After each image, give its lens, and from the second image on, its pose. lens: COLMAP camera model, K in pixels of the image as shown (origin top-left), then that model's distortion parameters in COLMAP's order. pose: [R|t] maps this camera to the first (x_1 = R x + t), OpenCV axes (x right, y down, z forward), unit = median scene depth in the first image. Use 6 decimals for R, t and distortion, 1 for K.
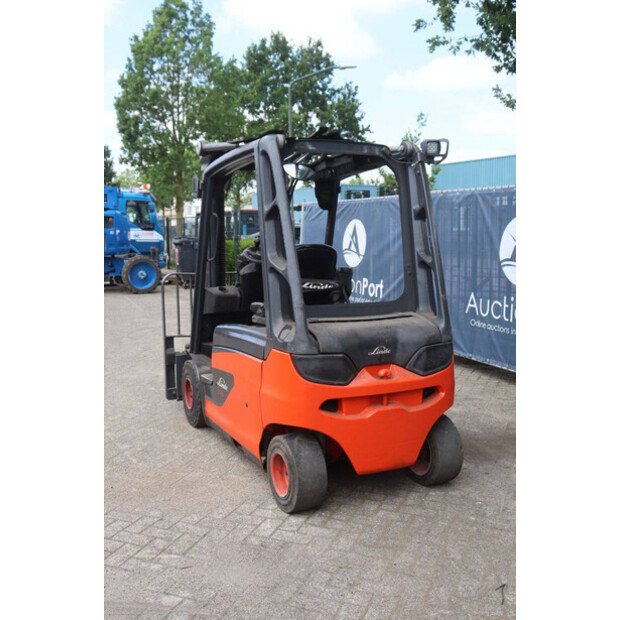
lens RADIAL K [[669.9, 0, 300.6], [0, 669.9, 310.2], [0, 0, 1]] dist [-0.086969, 0.230481]
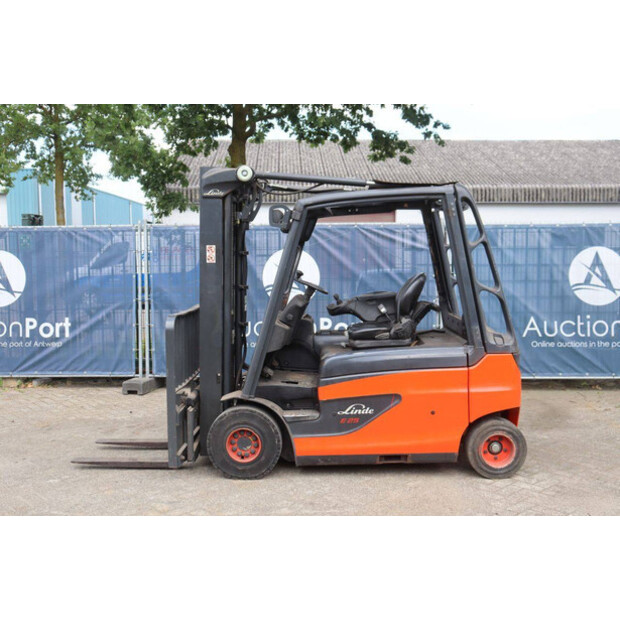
lens RADIAL K [[681.1, 0, 311.3], [0, 681.1, 307.0], [0, 0, 1]] dist [-0.091402, 0.268280]
pose [[0.438729, -0.067209, 0.896103, -1.240648], [0.113934, 0.993312, 0.018718, -0.087169], [-0.891367, 0.093885, 0.443452, 0.667850]]
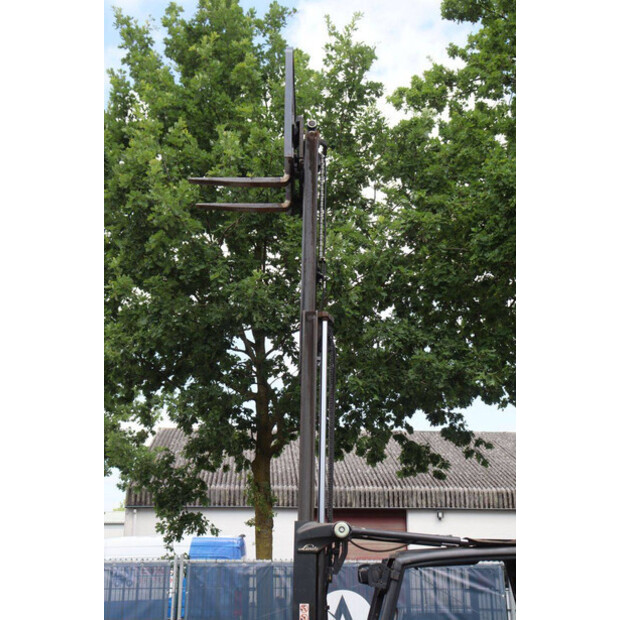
lens RADIAL K [[824.7, 0, 297.8], [0, 824.7, 310.6], [0, 0, 1]] dist [0.039272, 0.133826]
pose [[0.423043, 0.268242, 0.865494, -1.647059], [0.106358, 0.933874, -0.341421, -0.180318], [-0.899846, 0.236488, 0.366539, 0.707683]]
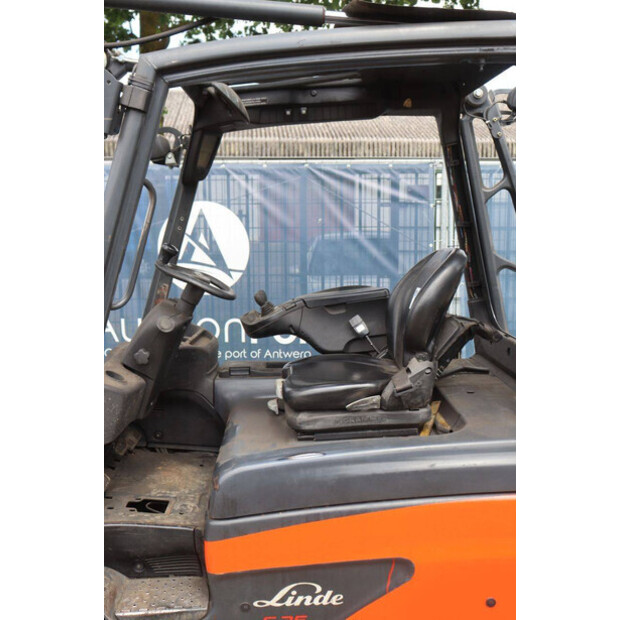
lens RADIAL K [[669.9, 0, 300.6], [0, 669.9, 310.2], [0, 0, 1]] dist [-0.086969, 0.230481]
pose [[0.395915, -0.125705, 0.909643, -0.539022], [0.115604, 0.989528, 0.086429, -0.115683], [-0.910981, 0.070940, 0.406301, 0.942700]]
